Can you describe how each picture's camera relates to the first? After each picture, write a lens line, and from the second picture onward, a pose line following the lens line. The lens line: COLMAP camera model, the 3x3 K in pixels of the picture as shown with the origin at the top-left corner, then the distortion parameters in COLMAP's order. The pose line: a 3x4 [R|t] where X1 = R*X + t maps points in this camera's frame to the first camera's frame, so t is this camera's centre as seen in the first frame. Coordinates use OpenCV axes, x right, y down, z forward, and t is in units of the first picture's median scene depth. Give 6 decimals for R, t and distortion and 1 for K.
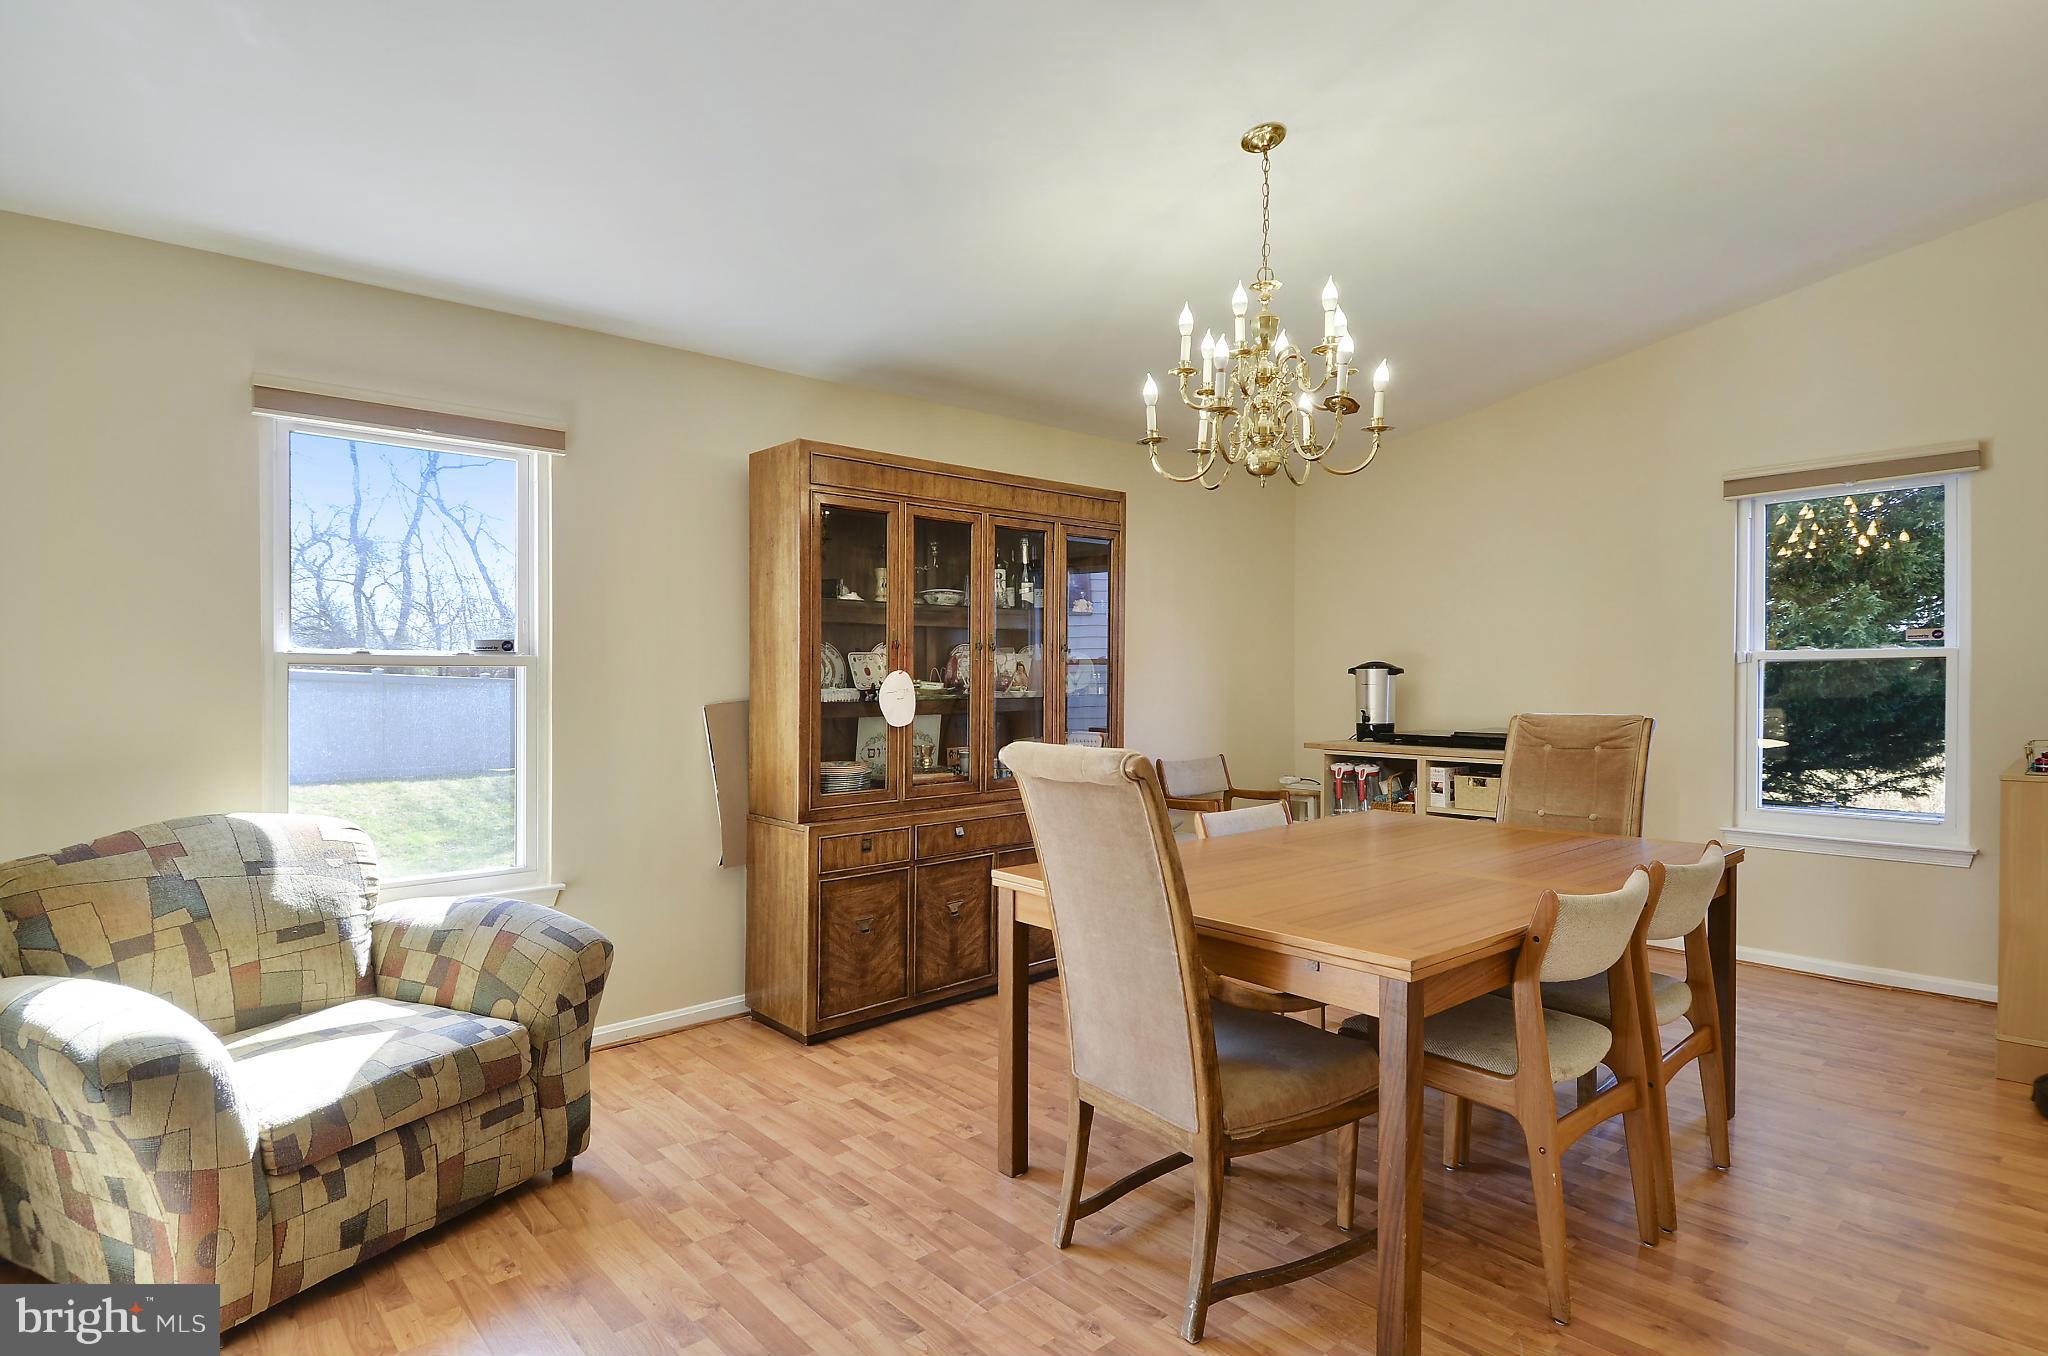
lens RADIAL K [[1022.1, 0, 1024.0], [0, 1022.1, 678.0], [0, 0, 1]] dist [0.002748, -0.014791]
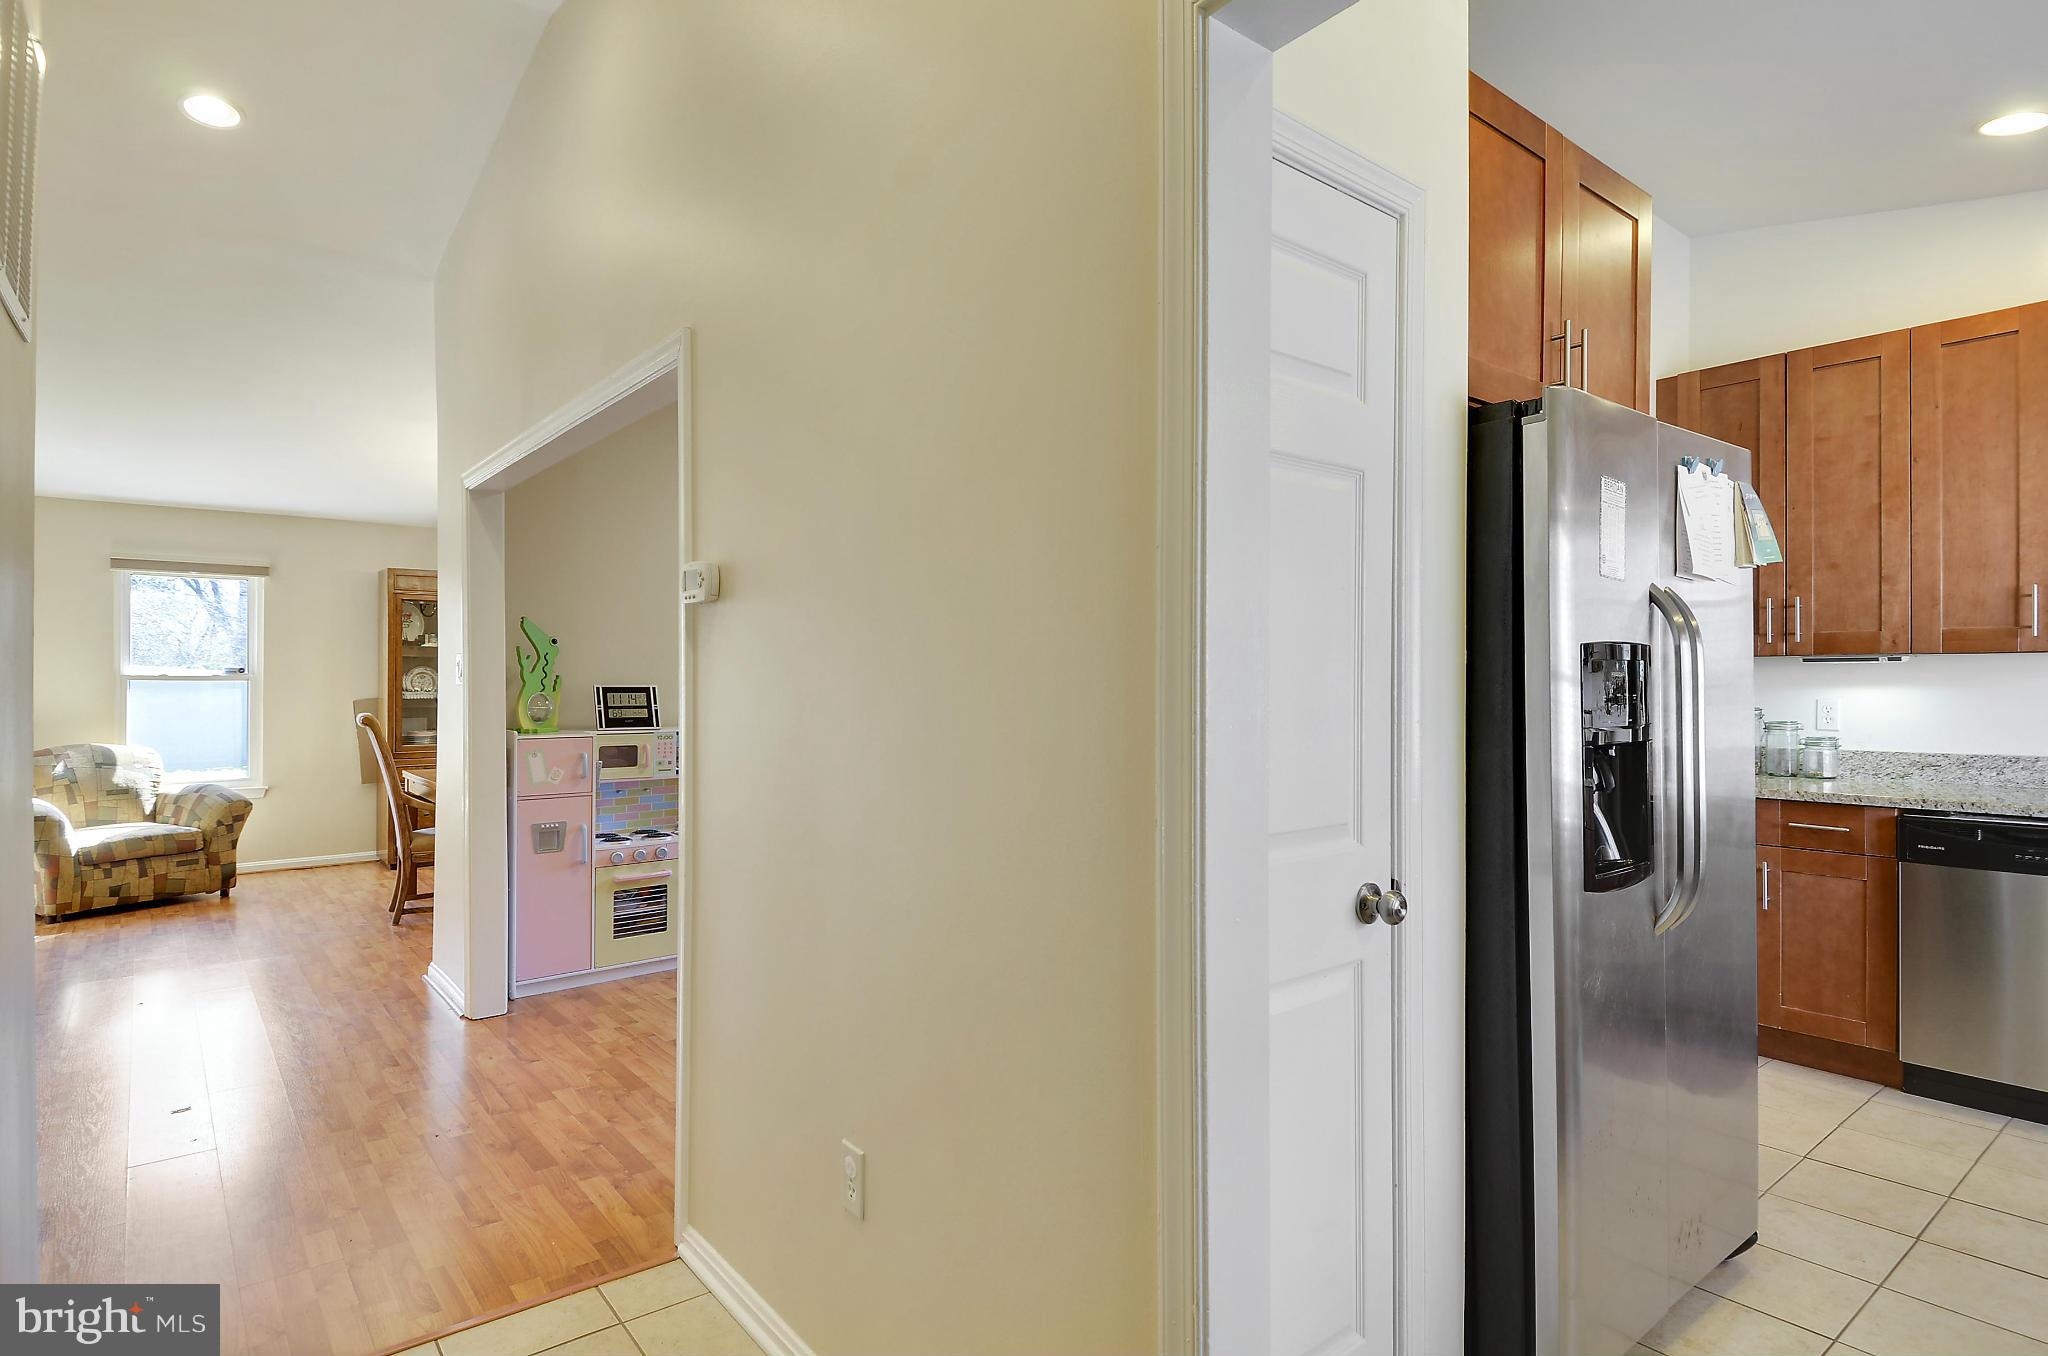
lens RADIAL K [[1077.3, 0, 1018.0], [0, 1077.3, 676.1], [0, 0, 1]] dist [-0.002022, -0.000542]
pose [[0.997189, 0.001271, -0.074916, 1.575351], [-0.001754, 0.999978, -0.006391, -0.014364], [0.074906, 0.006505, 0.997169, -1.356694]]
